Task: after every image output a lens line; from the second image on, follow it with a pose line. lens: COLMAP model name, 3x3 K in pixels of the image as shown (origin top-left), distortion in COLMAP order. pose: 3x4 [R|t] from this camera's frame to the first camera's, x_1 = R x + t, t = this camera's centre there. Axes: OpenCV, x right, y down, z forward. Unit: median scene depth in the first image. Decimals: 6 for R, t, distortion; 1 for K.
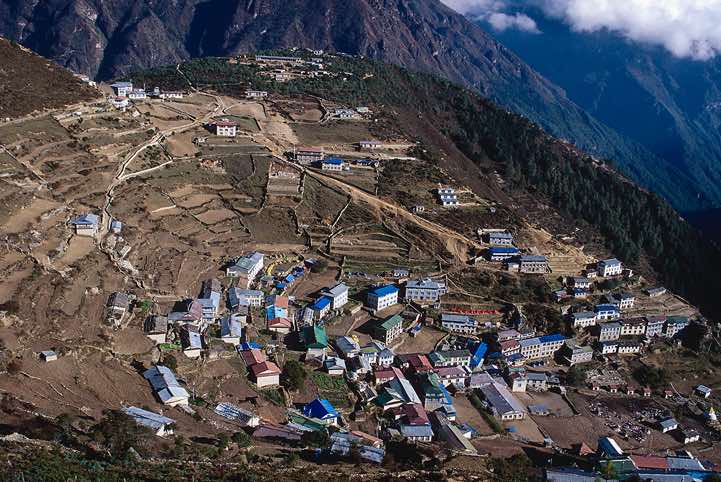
lens RADIAL K [[602.8, 0, 360.5], [0, 602.8, 241.0], [0, 0, 1]] dist [-0.089264, 0.015090]
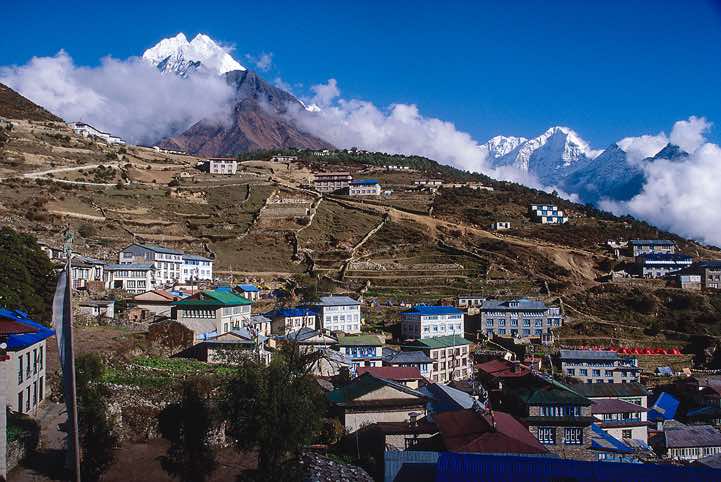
lens RADIAL K [[602.8, 0, 360.5], [0, 602.8, 241.0], [0, 0, 1]] dist [-0.089264, 0.015090]
pose [[0.986922, -0.059679, -0.149745, 0.050639], [0.004401, 0.938574, -0.345050, 0.177944], [0.161139, 0.339878, 0.926562, 0.458311]]
